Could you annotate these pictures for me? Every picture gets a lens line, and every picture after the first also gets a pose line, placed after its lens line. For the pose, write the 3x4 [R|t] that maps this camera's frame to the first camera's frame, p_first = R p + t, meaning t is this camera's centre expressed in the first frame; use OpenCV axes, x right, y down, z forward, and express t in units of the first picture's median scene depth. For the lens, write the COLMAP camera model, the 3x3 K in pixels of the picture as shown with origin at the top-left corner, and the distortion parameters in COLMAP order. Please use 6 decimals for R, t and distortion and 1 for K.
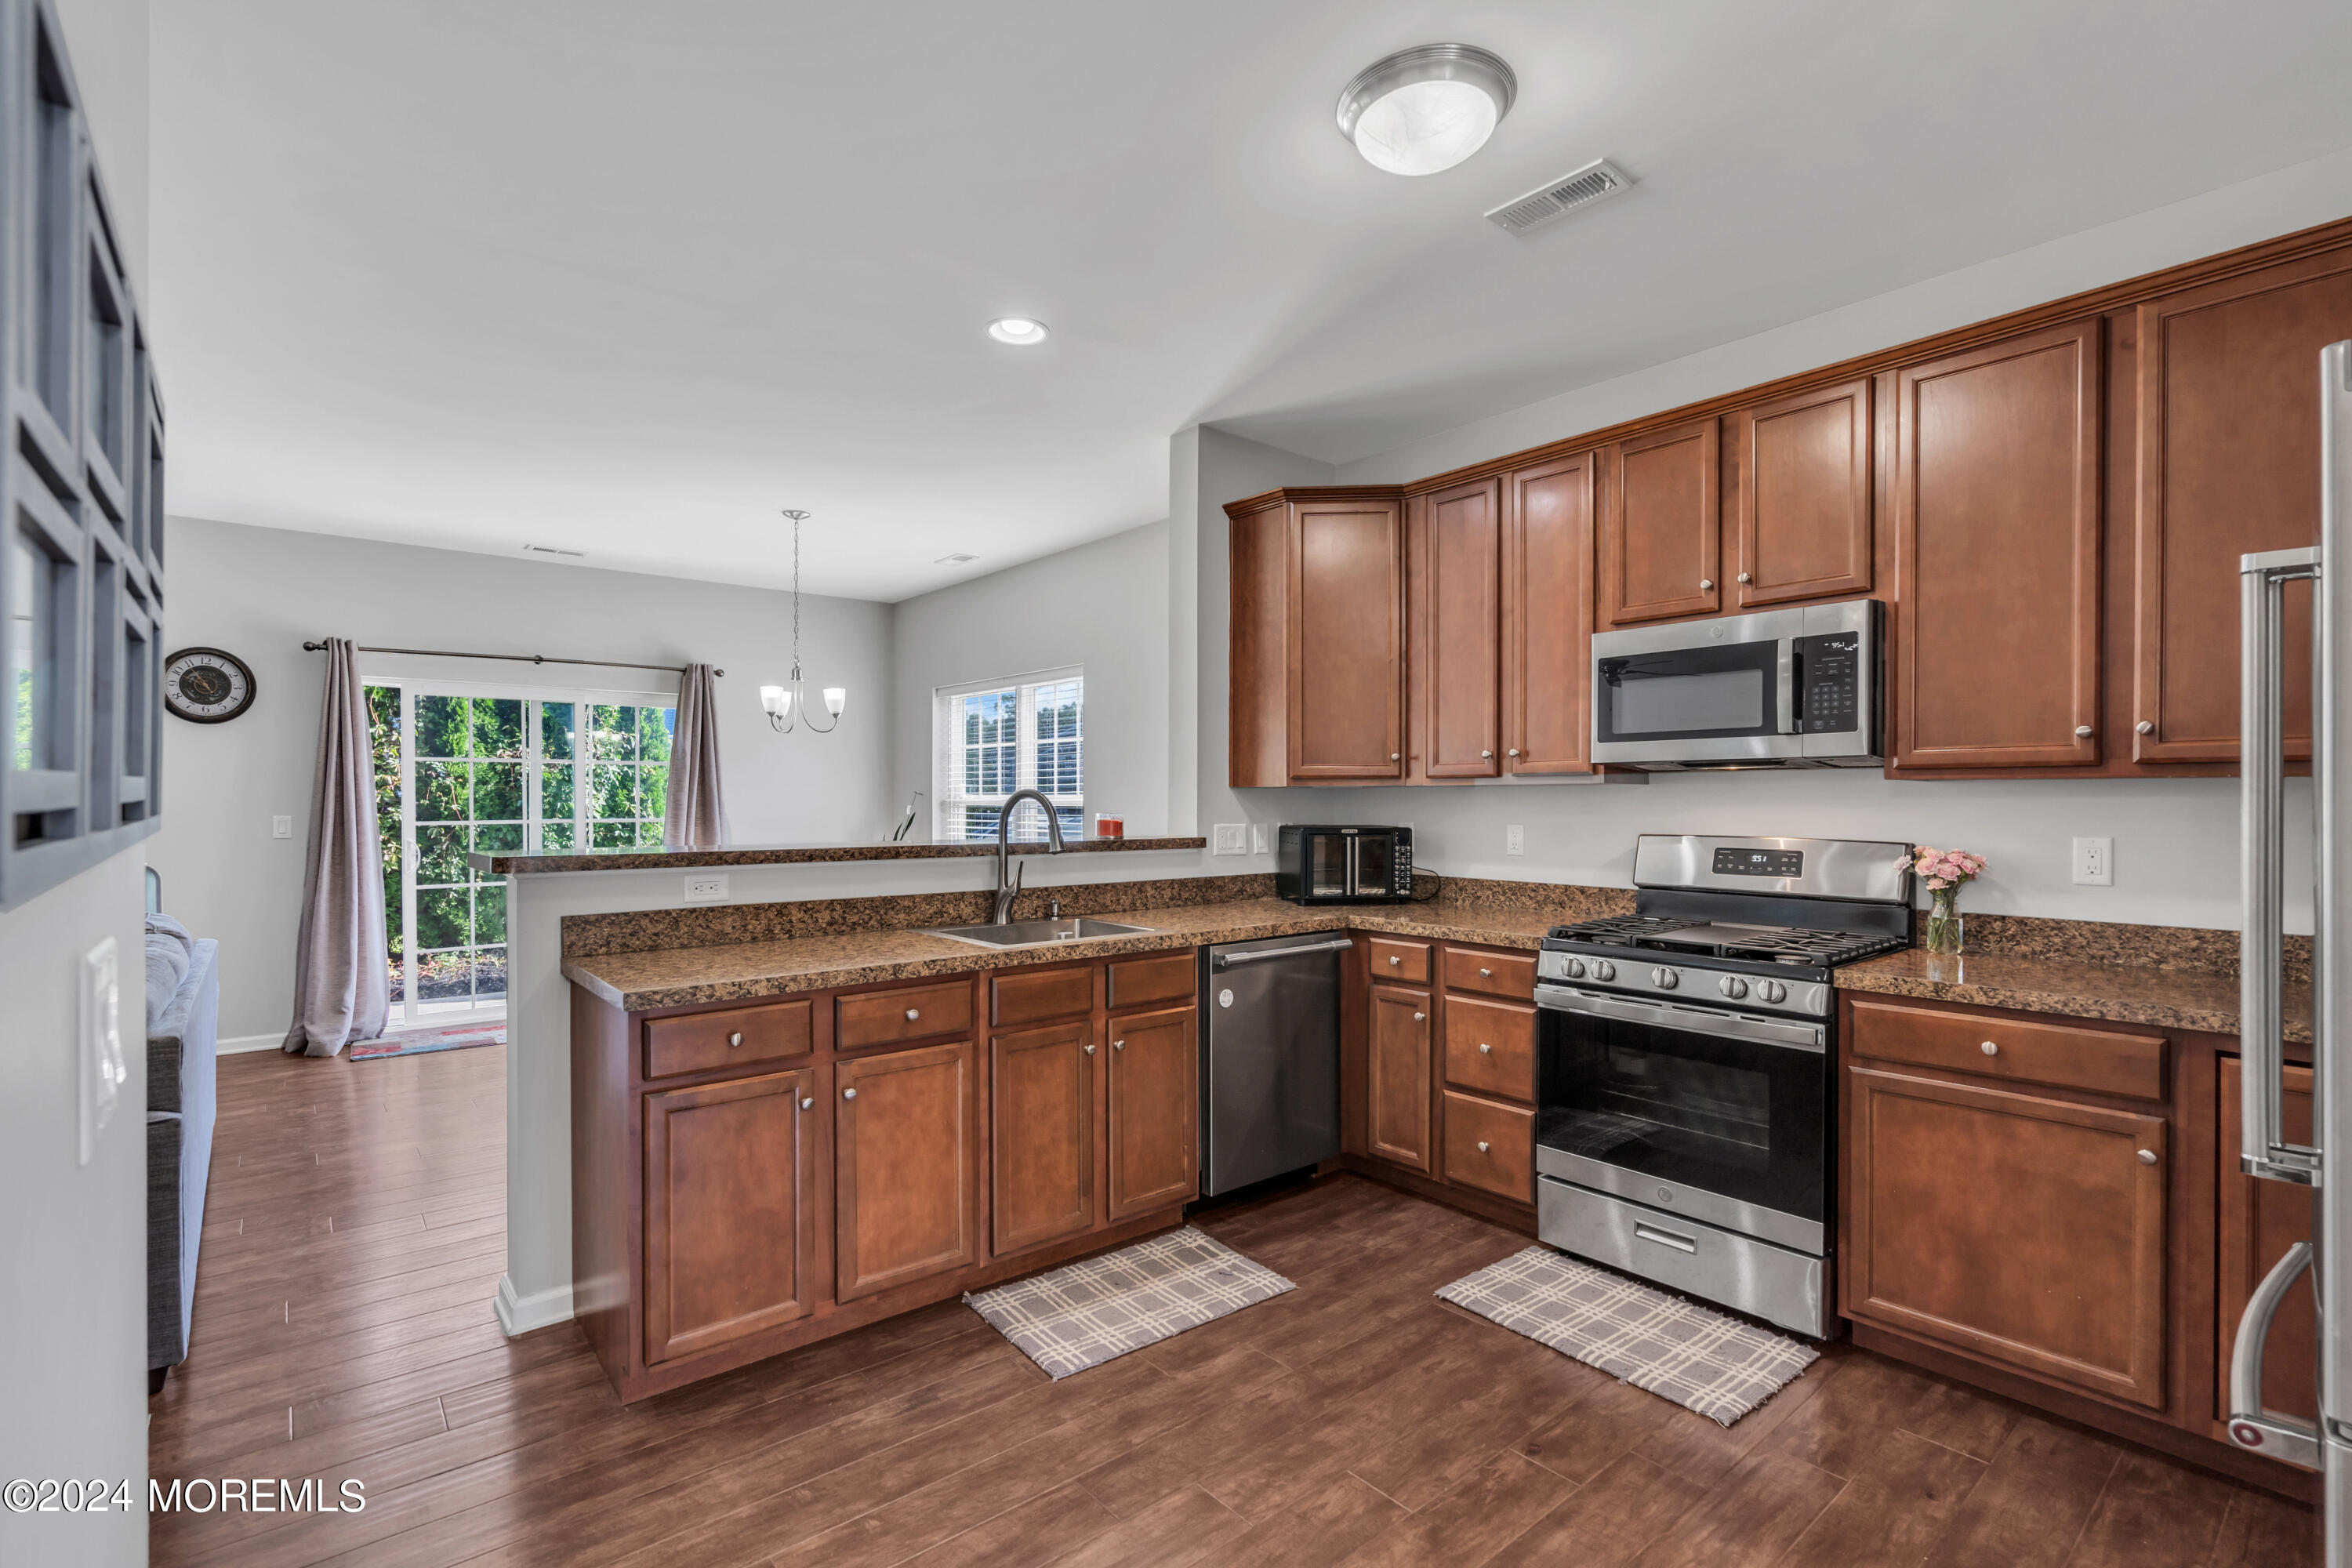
lens RADIAL K [[1081.5, 0, 1170.6], [0, 1081.5, 797.1], [0, 0, 1]] dist [0.001197, -0.000359]
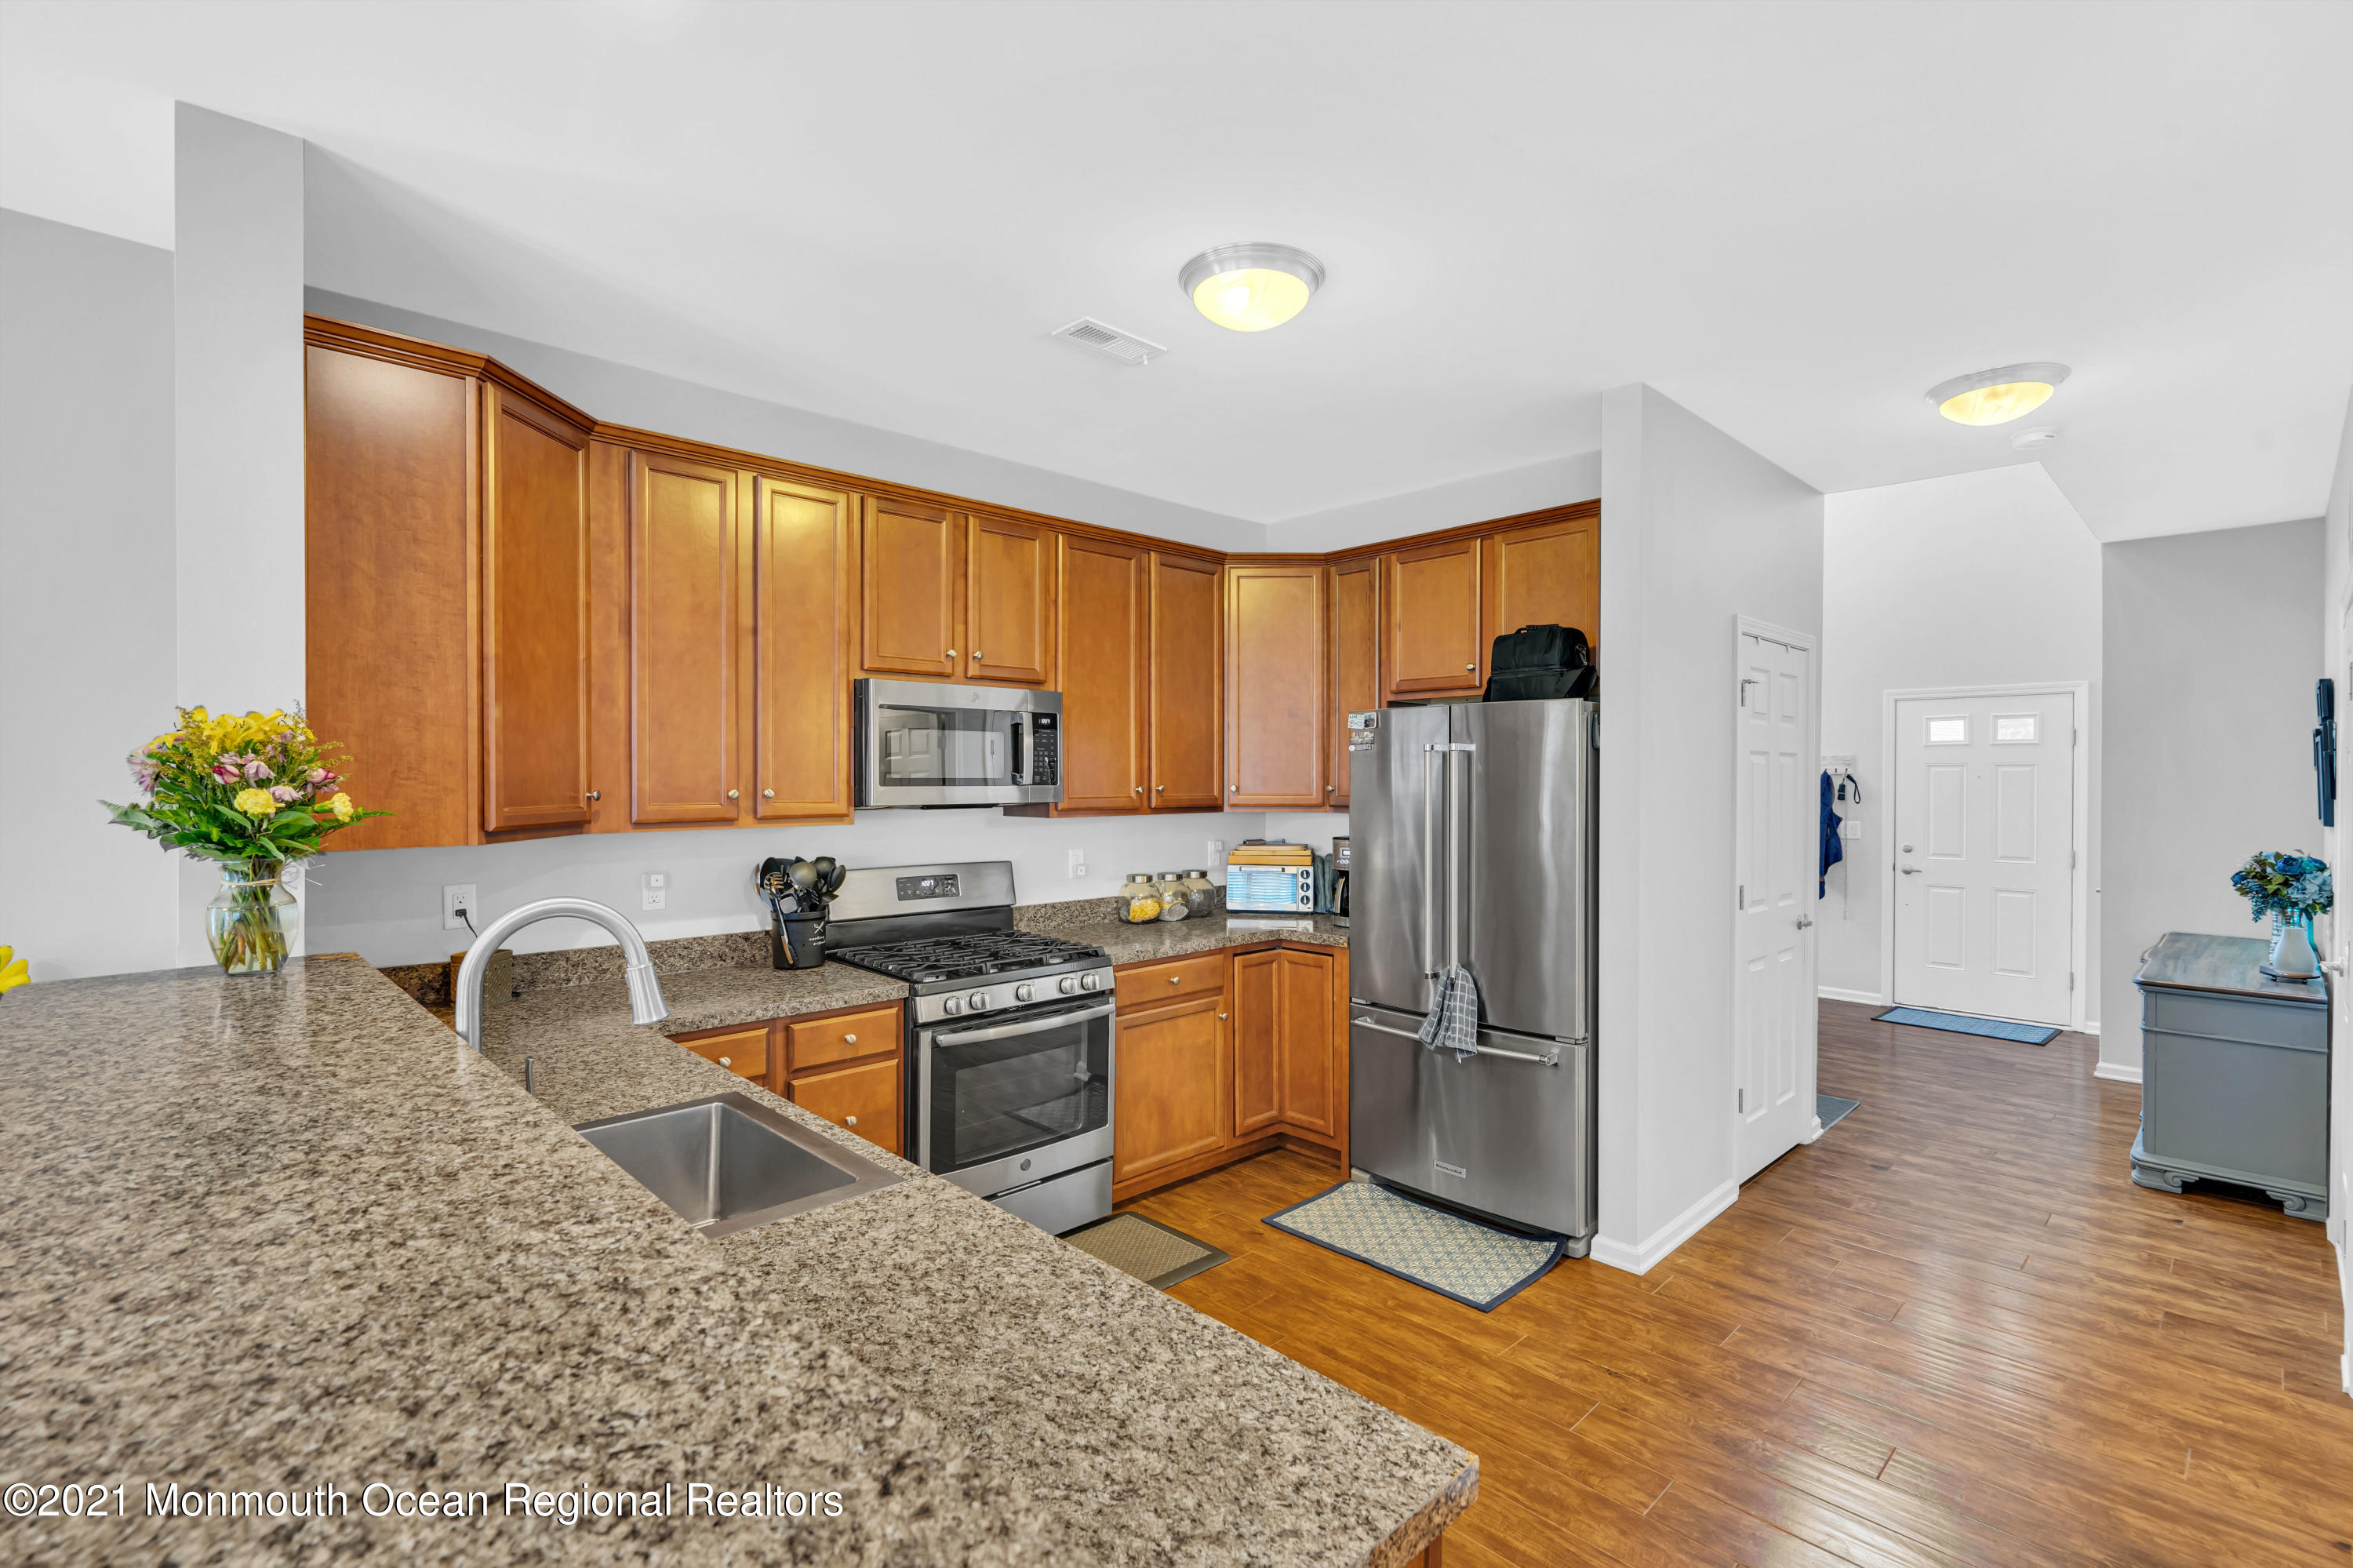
lens RADIAL K [[1065.4, 0, 1170.9], [0, 1065.4, 779.2], [0, 0, 1]] dist [-0.003010, -0.000198]
pose [[-0.069585, -0.004407, 0.997566, -0.631392], [-0.003824, 0.999984, 0.004151, -0.062504], [-0.997569, -0.003526, -0.069600, 0.795078]]
